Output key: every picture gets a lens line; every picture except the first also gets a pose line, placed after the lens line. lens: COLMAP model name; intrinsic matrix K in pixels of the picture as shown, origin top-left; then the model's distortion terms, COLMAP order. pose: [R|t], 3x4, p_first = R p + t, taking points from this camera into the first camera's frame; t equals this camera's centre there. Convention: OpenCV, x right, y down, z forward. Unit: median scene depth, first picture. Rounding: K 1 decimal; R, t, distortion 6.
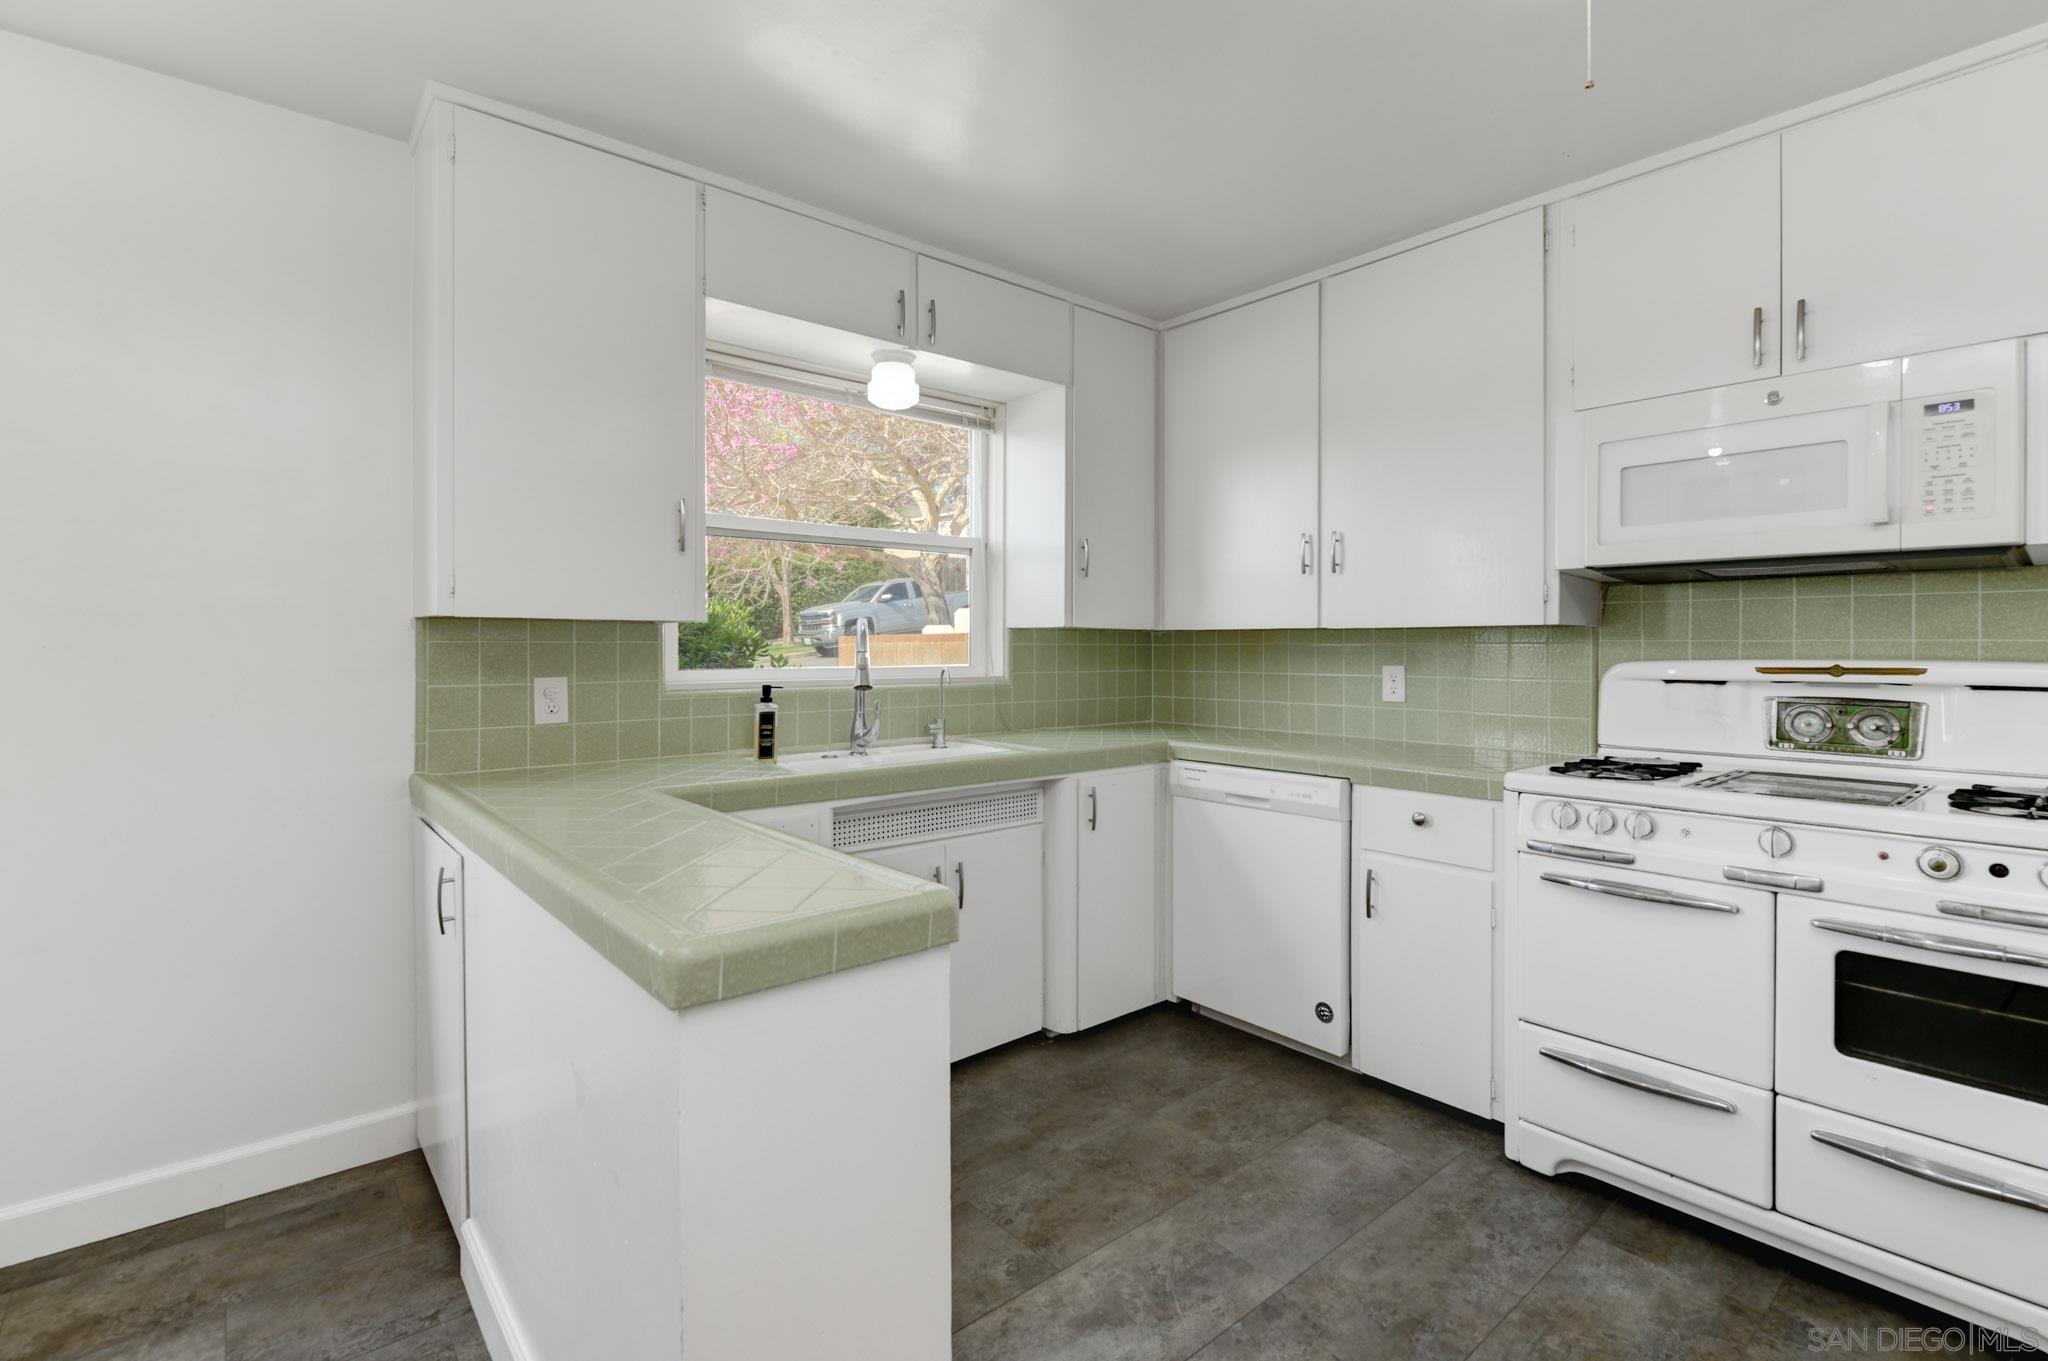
lens RADIAL K [[940.4, 0, 1055.0], [0, 940.4, 650.9], [0, 0, 1]] dist [0.002492, -0.007637]
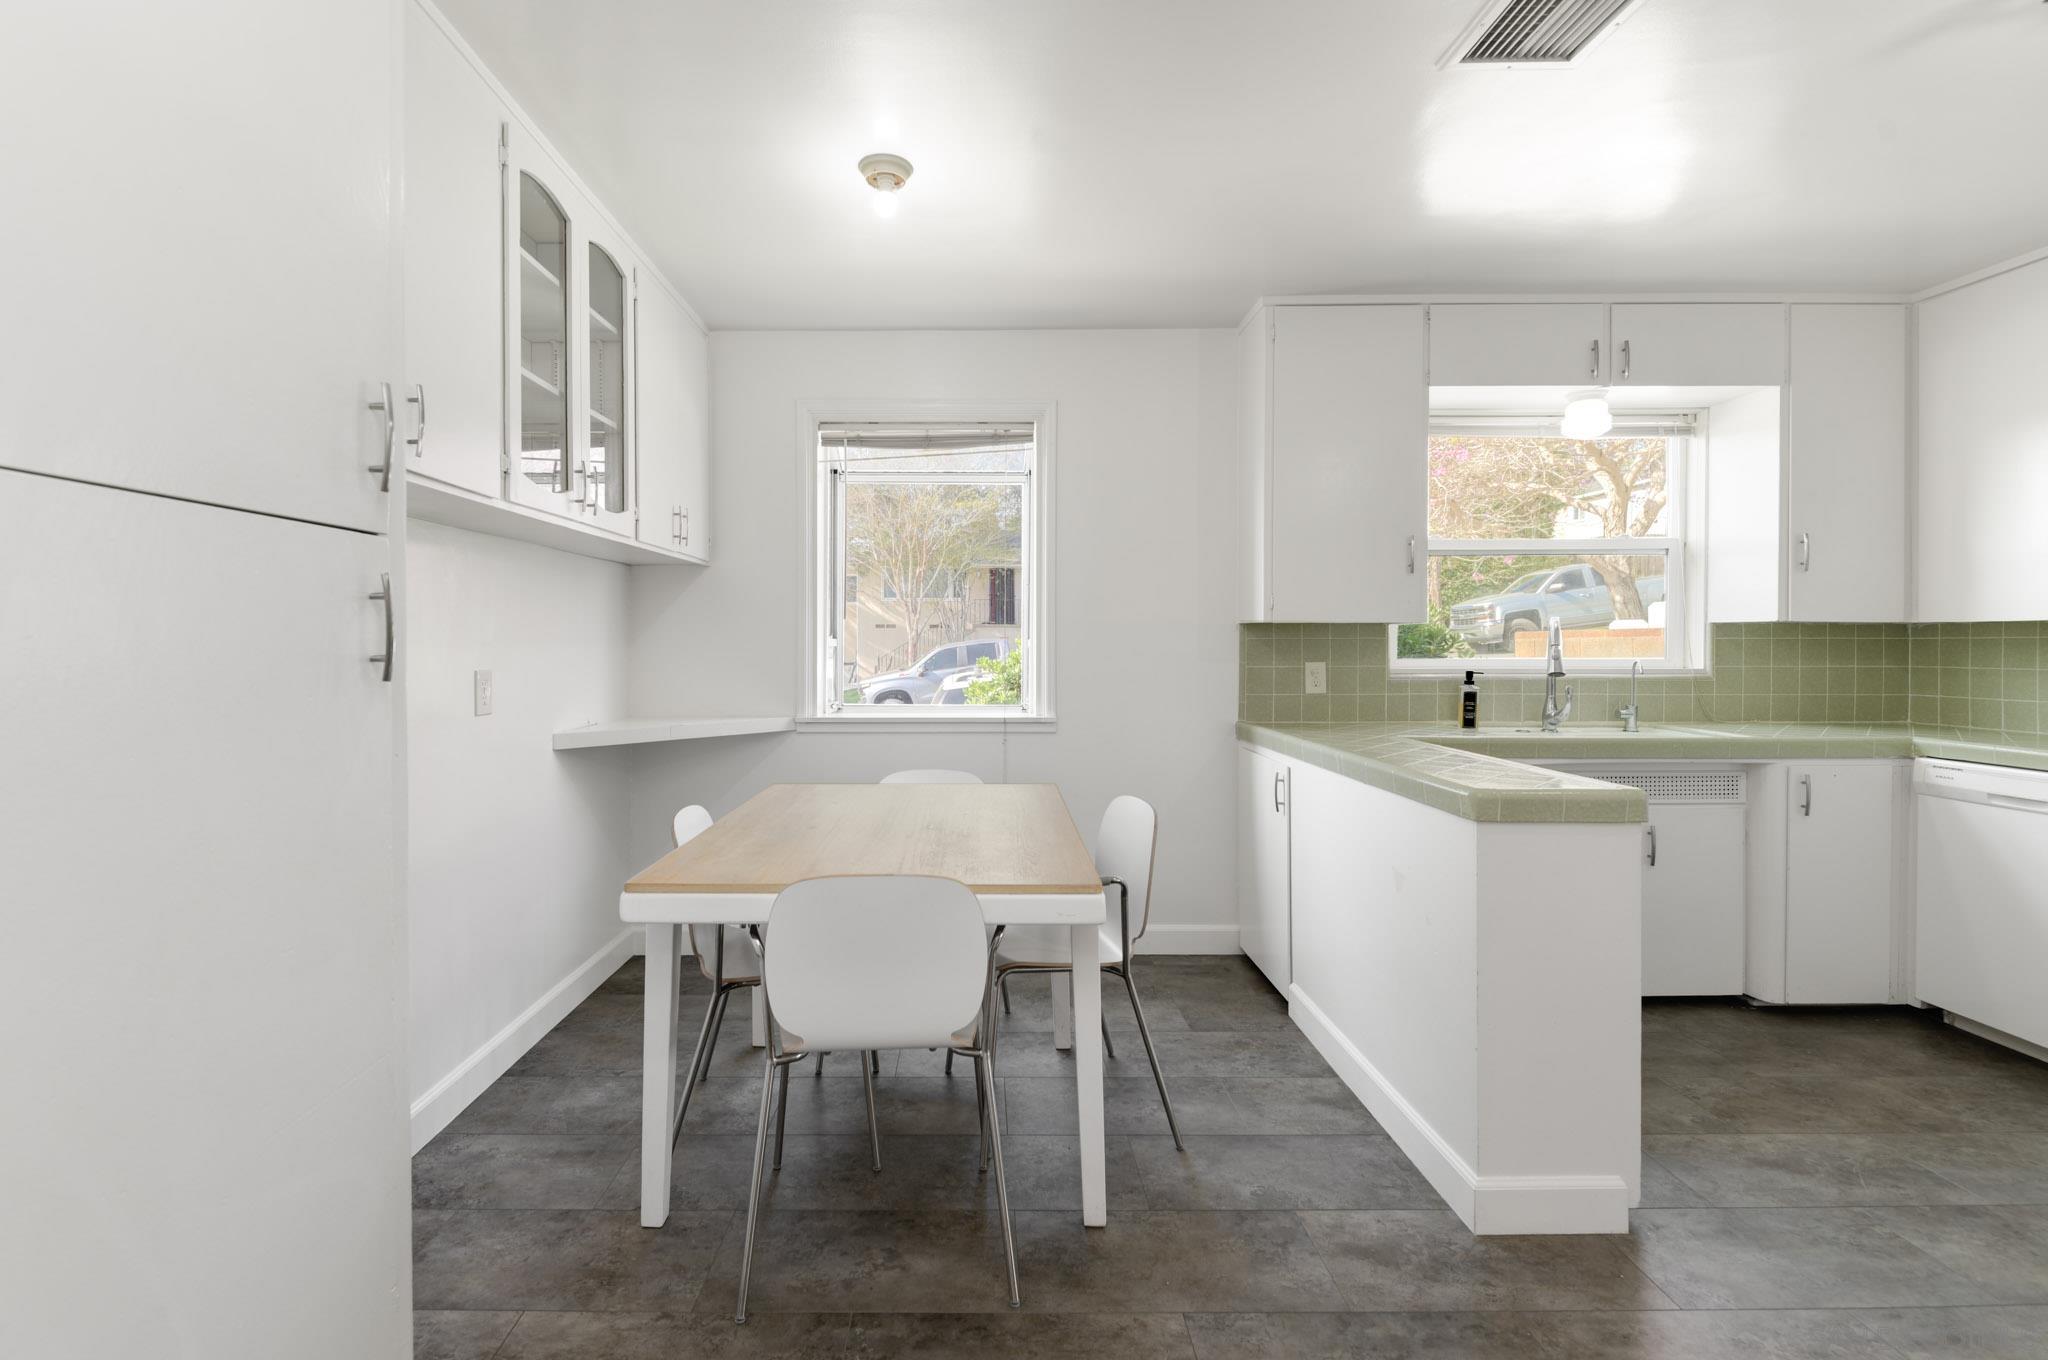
lens RADIAL K [[1003.2, 0, 949.3], [0, 1003.2, 653.6], [0, 0, 1]] dist [0.009738, -0.010422]
pose [[0.755193, 0.005312, -0.655481, 0.052710], [-0.001443, 0.999978, 0.006441, 0.004345], [0.655501, -0.003918, 0.755184, -0.473178]]
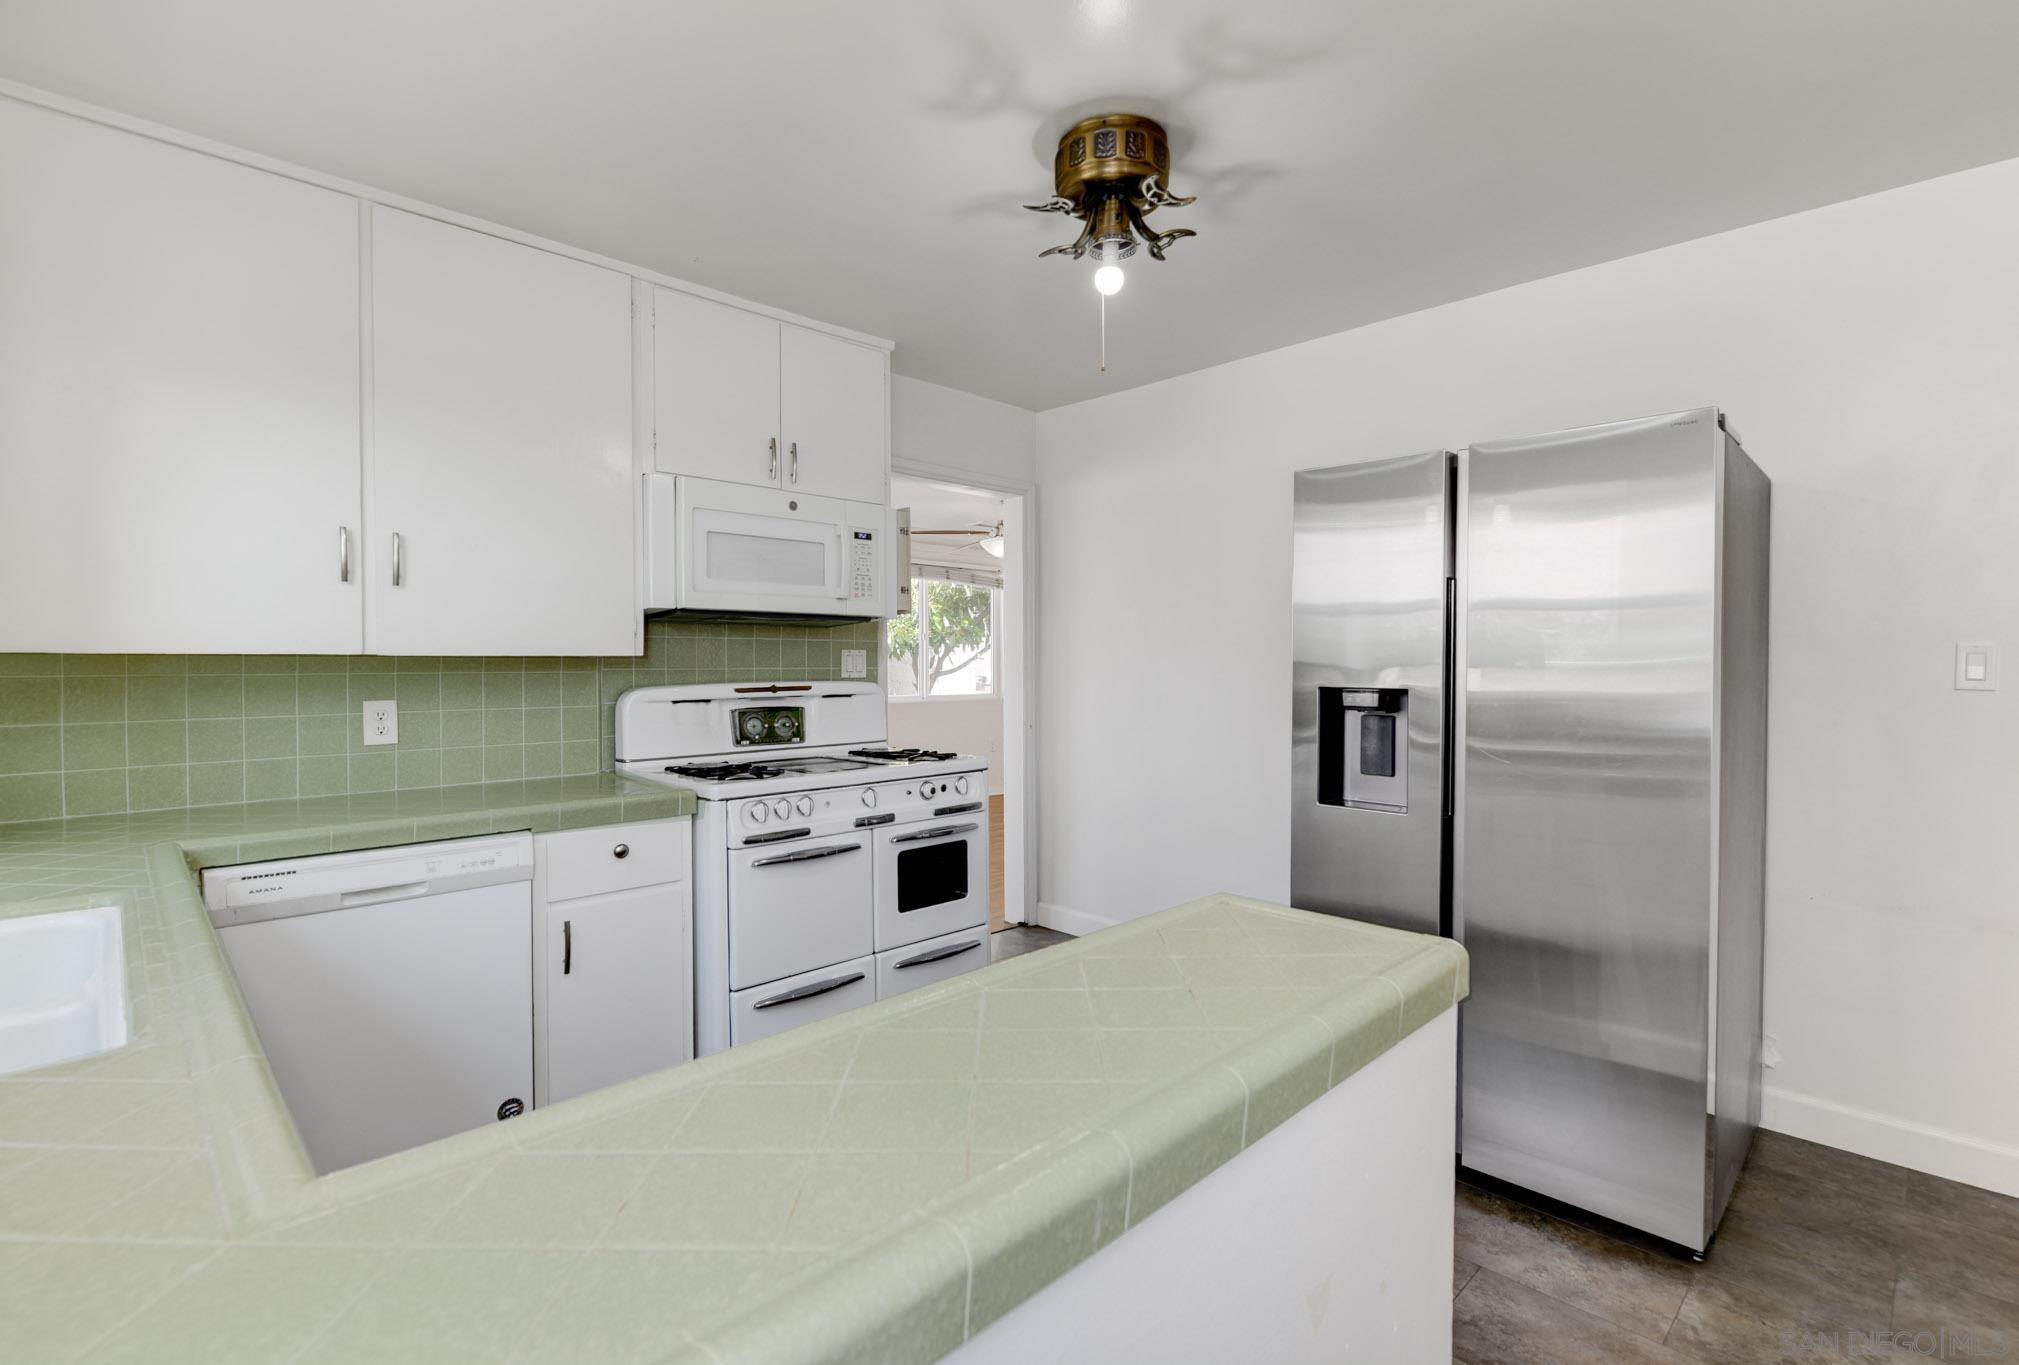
lens RADIAL K [[921.0, 0, 982.9], [0, 921.0, 676.7], [0, 0, 1]] dist [-0.002164, -0.000782]
pose [[-0.049977, -0.014316, 0.998648, -0.533892], [0.007358, 0.999865, 0.014701, -0.014563], [-0.998723, 0.008082, -0.049865, 0.591810]]
